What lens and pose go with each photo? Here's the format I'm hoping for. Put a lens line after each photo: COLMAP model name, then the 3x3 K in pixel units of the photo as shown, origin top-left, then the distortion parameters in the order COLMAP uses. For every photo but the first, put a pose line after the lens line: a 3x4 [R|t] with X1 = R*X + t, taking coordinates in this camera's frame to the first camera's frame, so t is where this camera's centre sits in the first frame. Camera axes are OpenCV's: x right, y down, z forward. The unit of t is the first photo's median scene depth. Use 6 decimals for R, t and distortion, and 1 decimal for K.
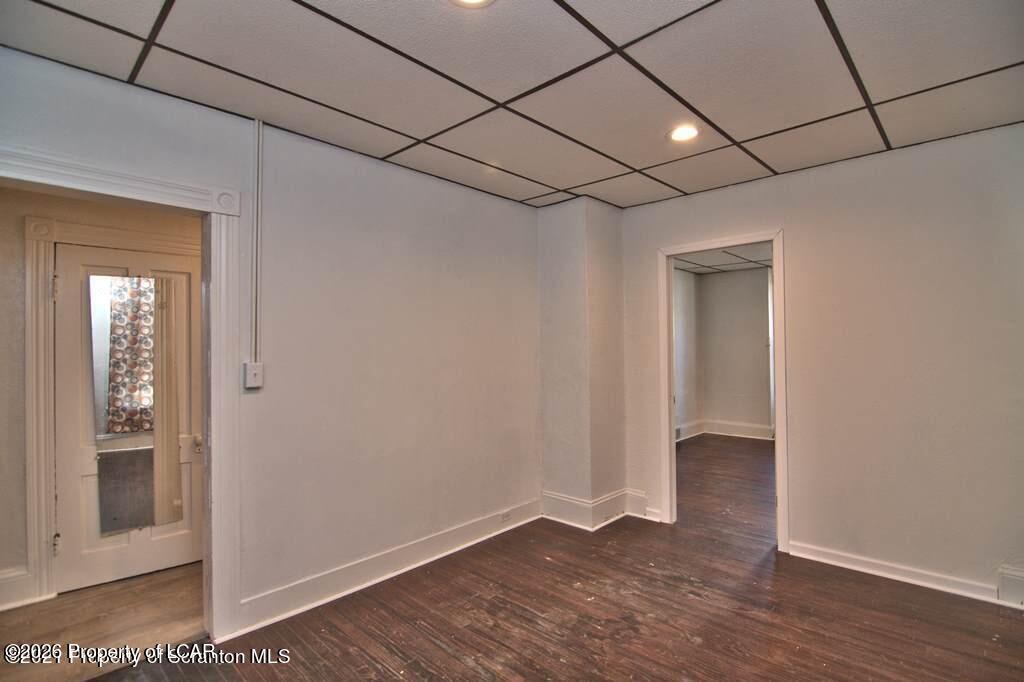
lens RADIAL K [[491.6, 0, 512.0], [0, 491.6, 341.0], [0, 0, 1]] dist [-0.001739, -0.012678]
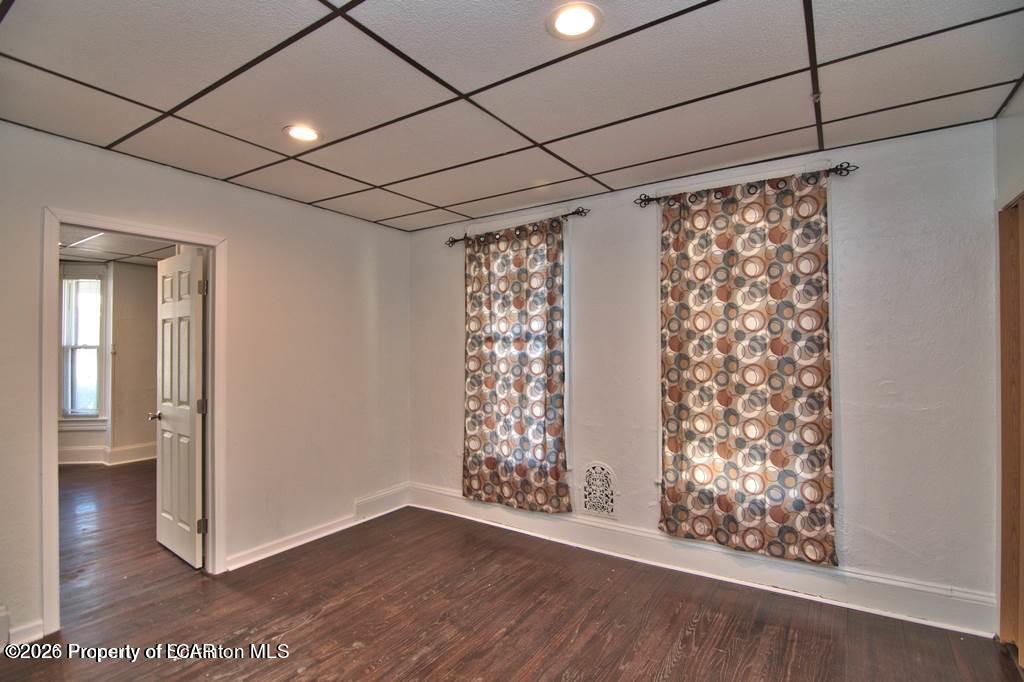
lens RADIAL K [[491.6, 0, 512.0], [0, 491.6, 341.0], [0, 0, 1]] dist [-0.001739, -0.012678]
pose [[-0.172356, 0.029365, 0.984597, -0.632586], [-0.008431, 0.999475, -0.031285, 0.001091], [-0.984999, -0.013693, -0.172018, 0.769104]]
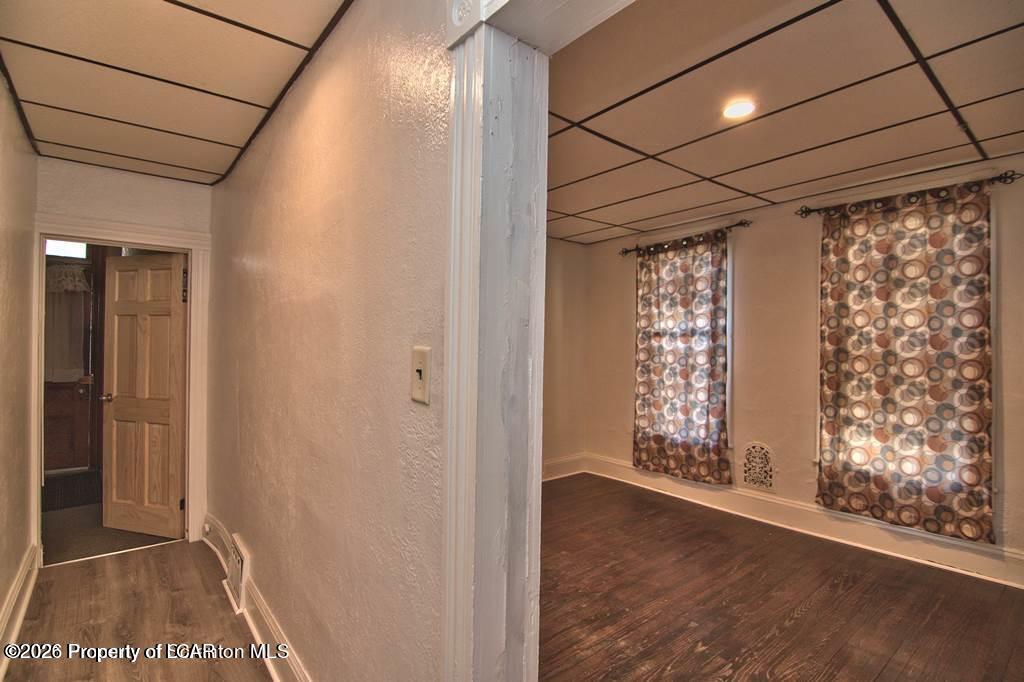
lens RADIAL K [[491.6, 0, 512.0], [0, 491.6, 341.0], [0, 0, 1]] dist [-0.001739, -0.012678]
pose [[0.129387, 0.021396, 0.991363, -0.956716], [-0.024408, 0.999533, -0.018387, 0.018175], [-0.991294, -0.021819, 0.129849, 0.867856]]
